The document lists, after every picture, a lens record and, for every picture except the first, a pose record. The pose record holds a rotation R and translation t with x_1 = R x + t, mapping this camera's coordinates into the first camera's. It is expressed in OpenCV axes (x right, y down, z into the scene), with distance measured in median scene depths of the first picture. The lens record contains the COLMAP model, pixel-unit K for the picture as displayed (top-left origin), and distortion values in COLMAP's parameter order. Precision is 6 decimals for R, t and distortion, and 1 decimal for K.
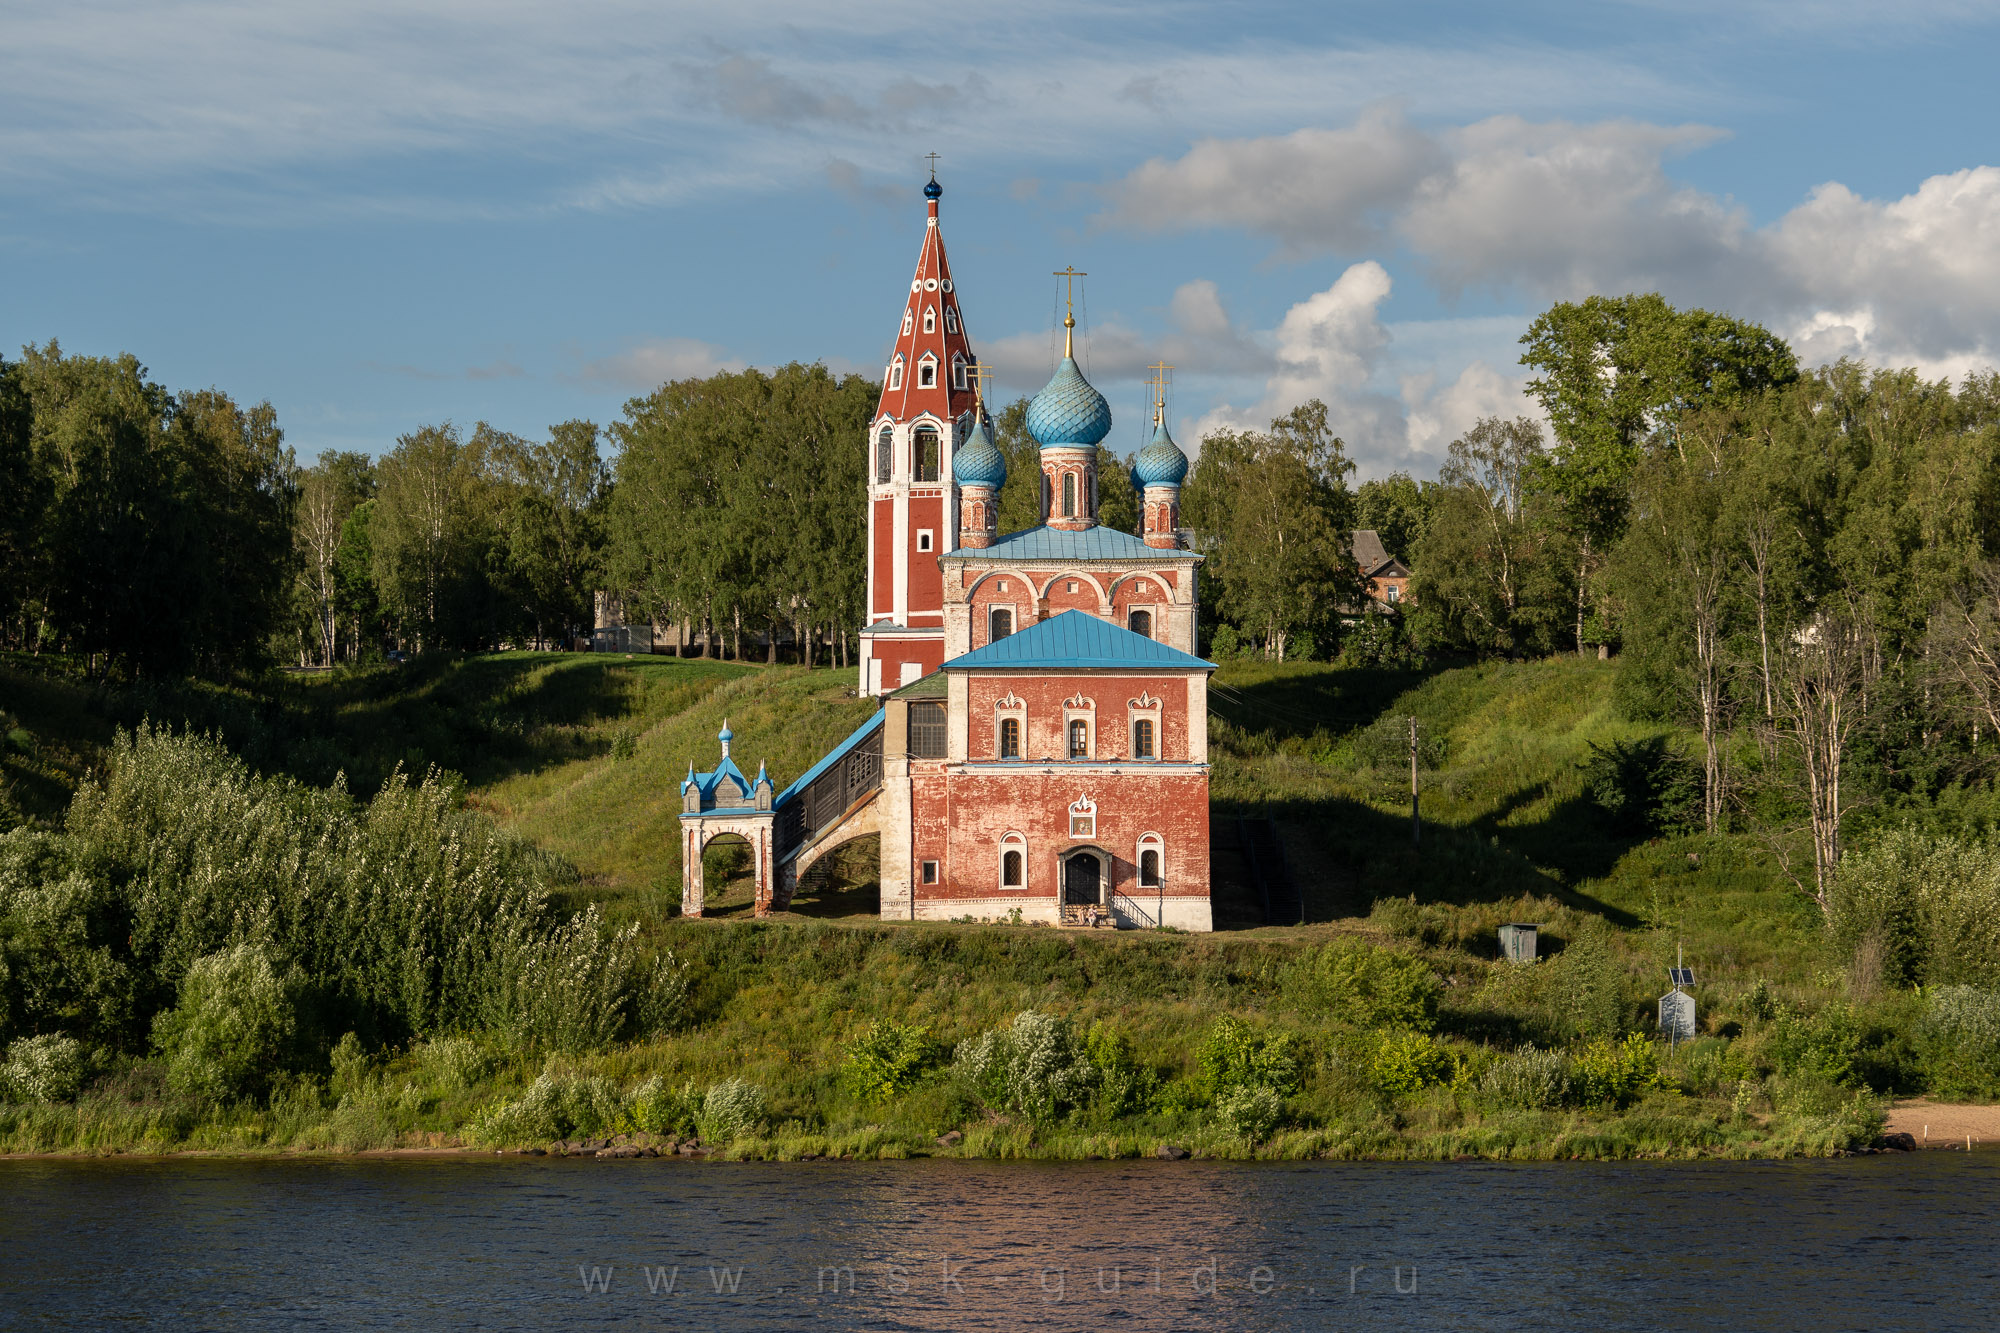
lens RADIAL K [[4549.7, 0, 1000.0], [0, 4549.7, 666.5], [0, 0, 1]] dist [0.105884, -0.037748]
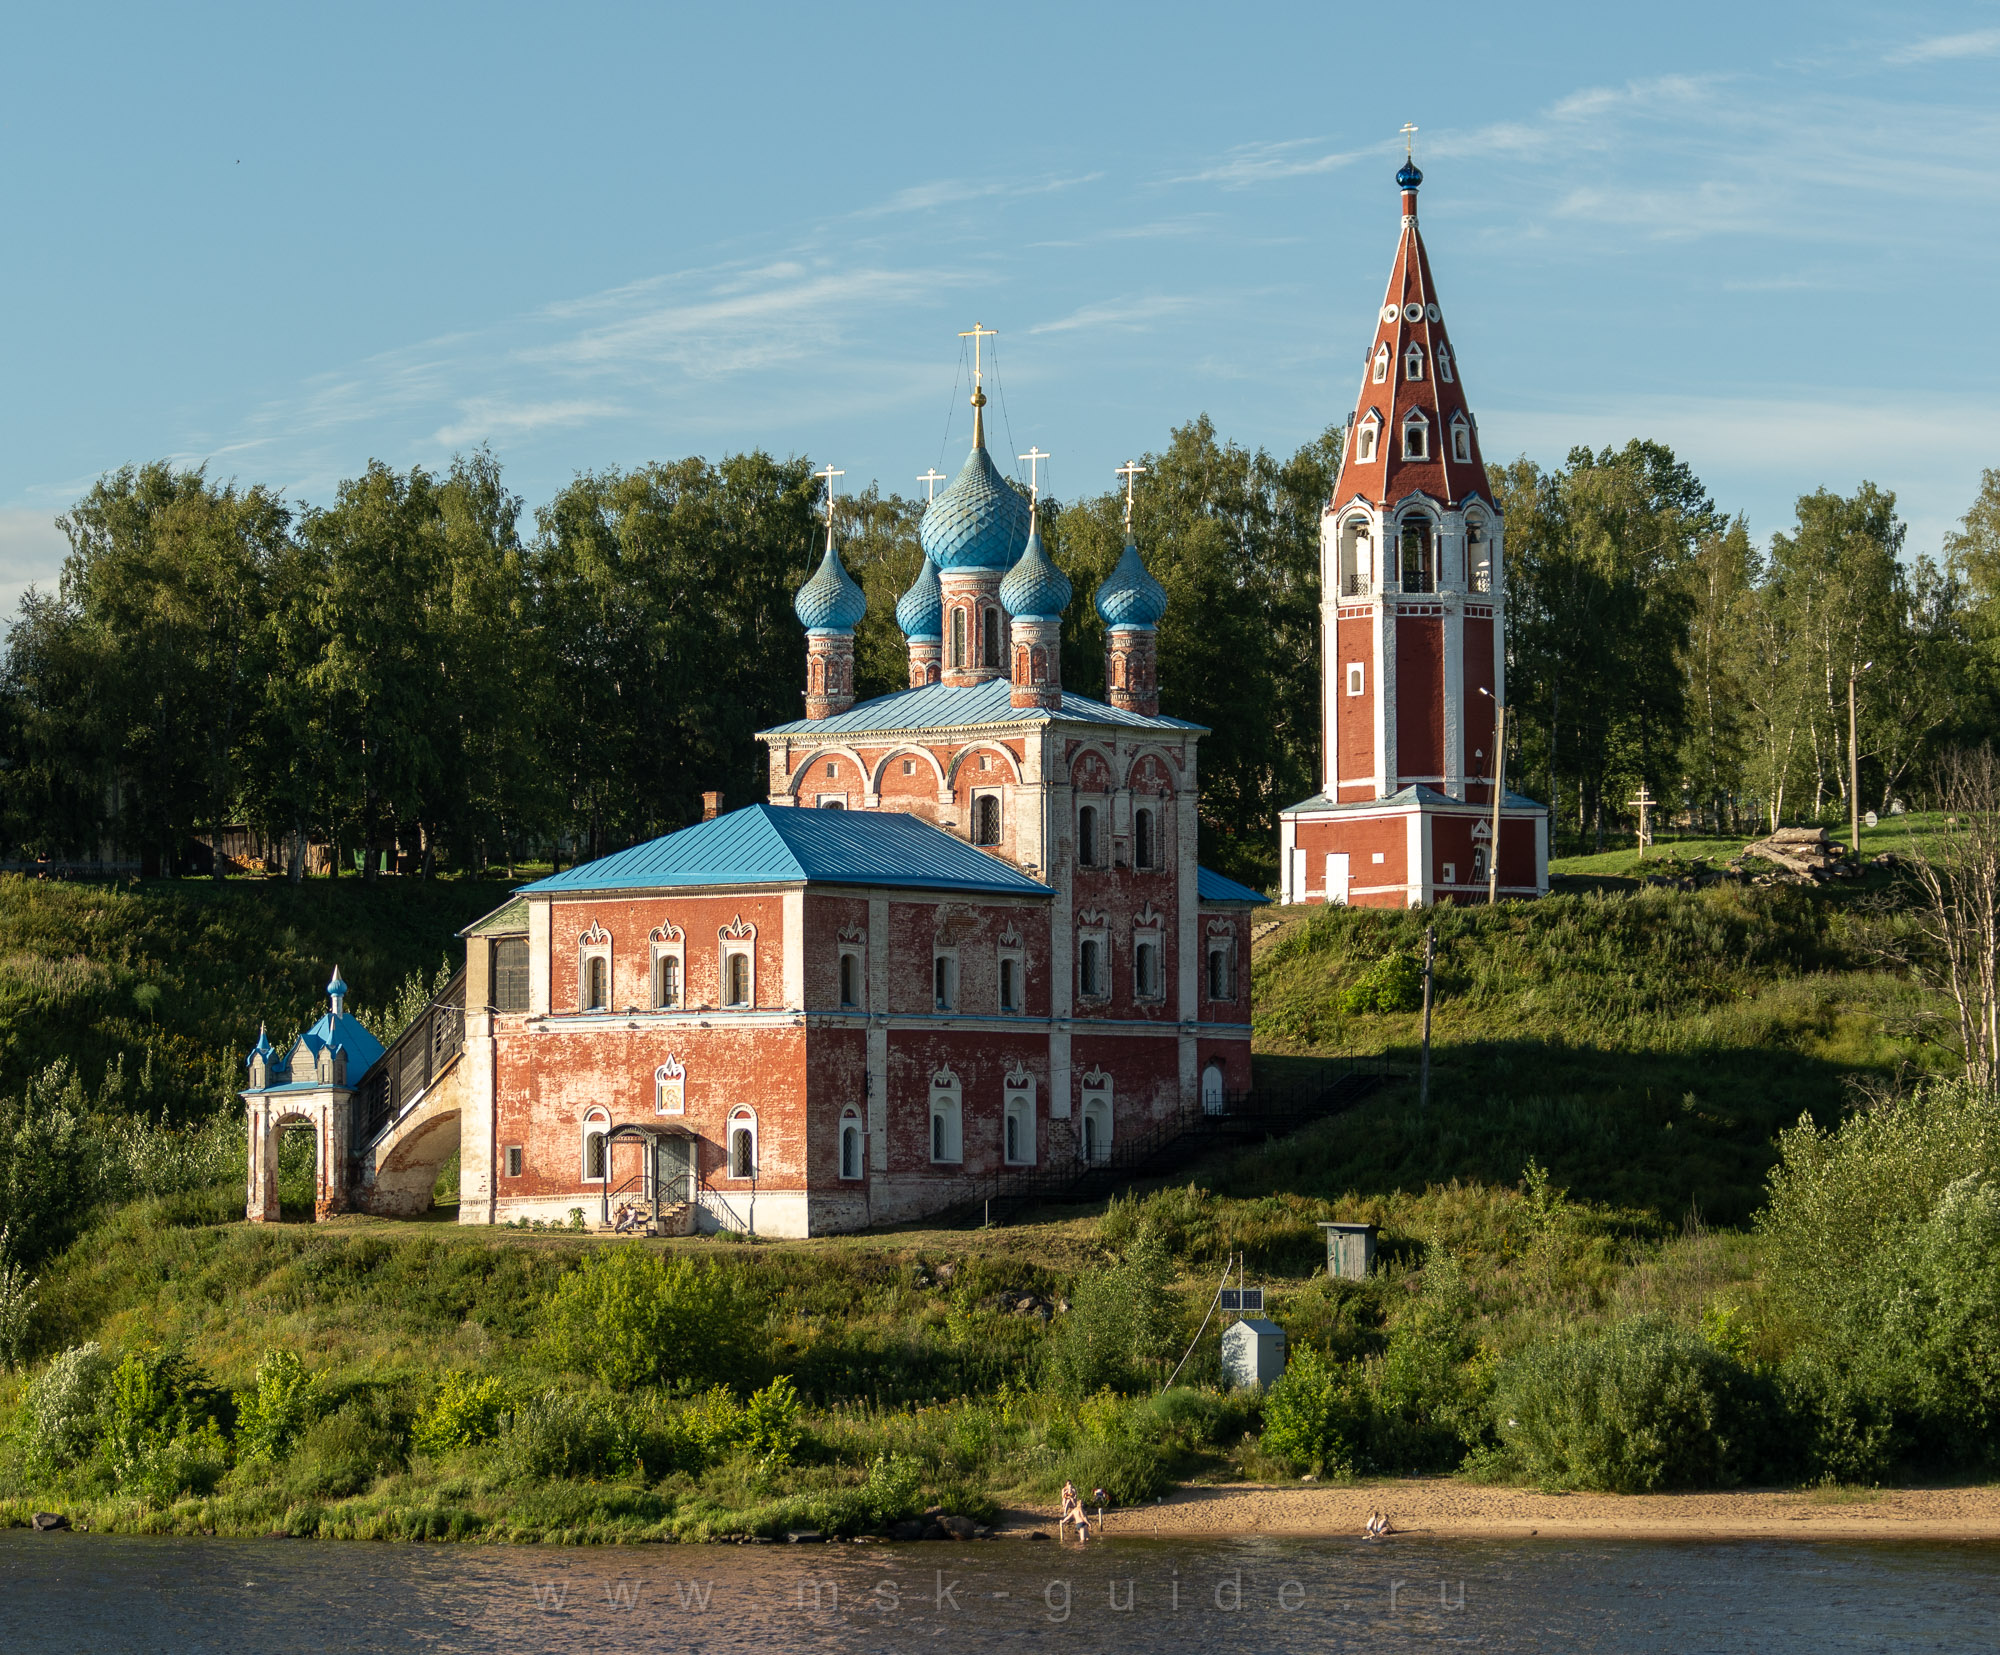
lens RADIAL K [[7434.7, 0, 906.1], [0, 7434.7, 828.1], [0, 0, 1]] dist [0.039382, 1.240646]
pose [[0.777876, -0.036778, -0.627340, 0.816995], [0.041109, 0.999126, -0.007600, 0.001575], [0.627071, -0.019877, 0.778708, 0.071363]]
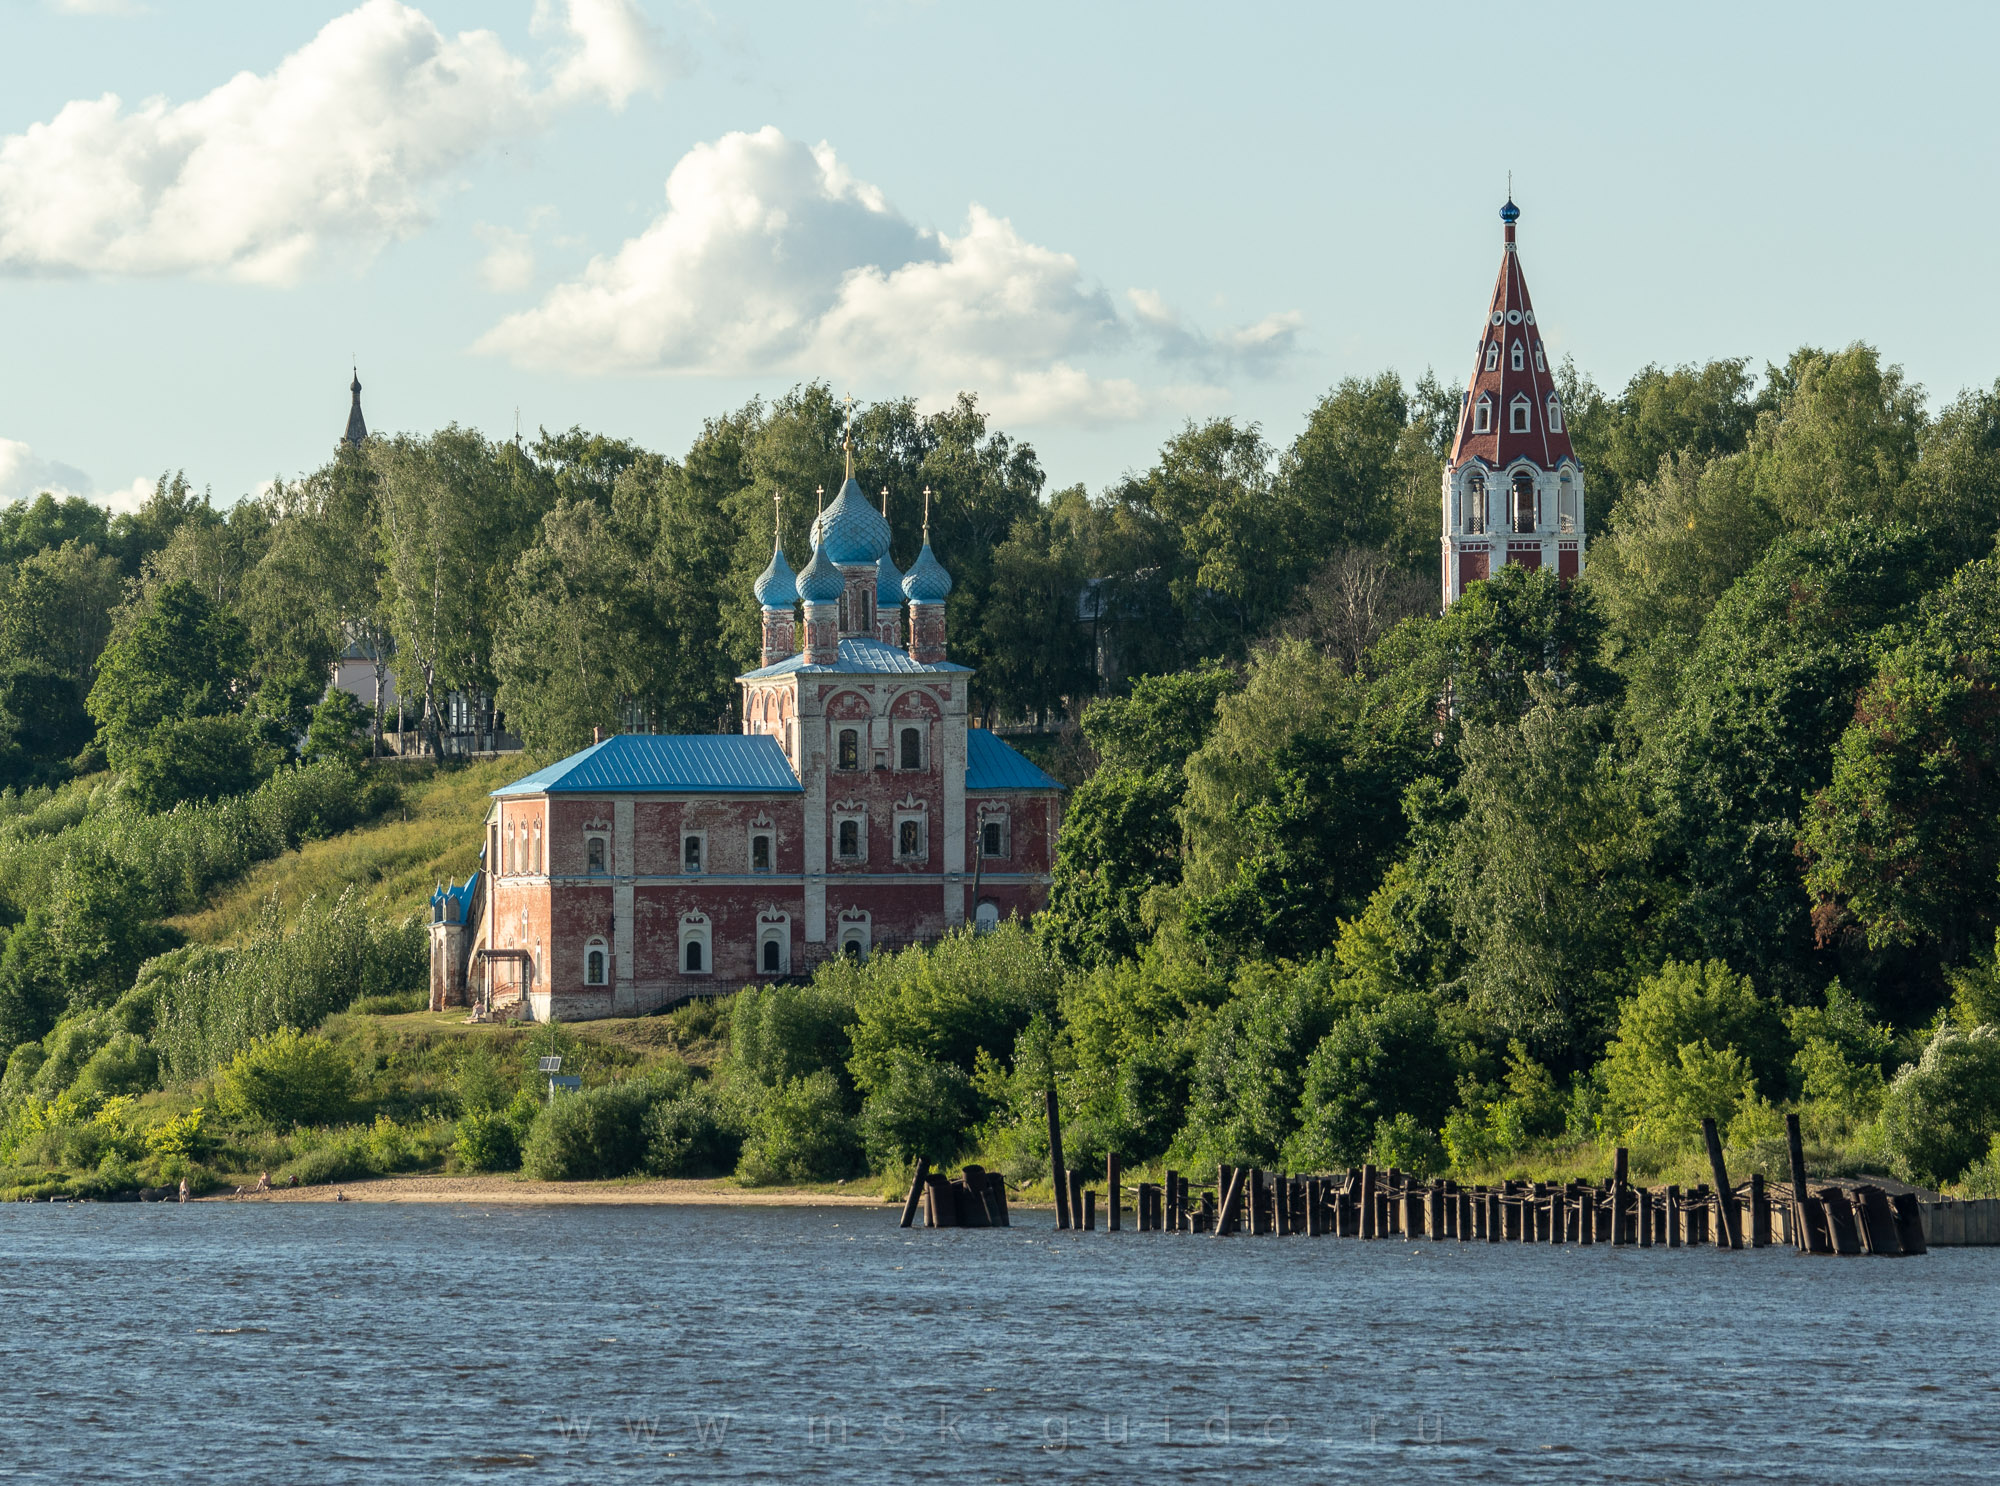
lens RADIAL K [[14122.9, 0, 1000.0], [0, 14122.9, 743.0], [0, 0, 1]] dist [0.113936, 12.698078]
pose [[0.205699, -0.018324, -0.978444, 3.523182], [0.064771, 0.997887, -0.005071, 0.013373], [0.976469, -0.062331, 0.206451, 0.383889]]
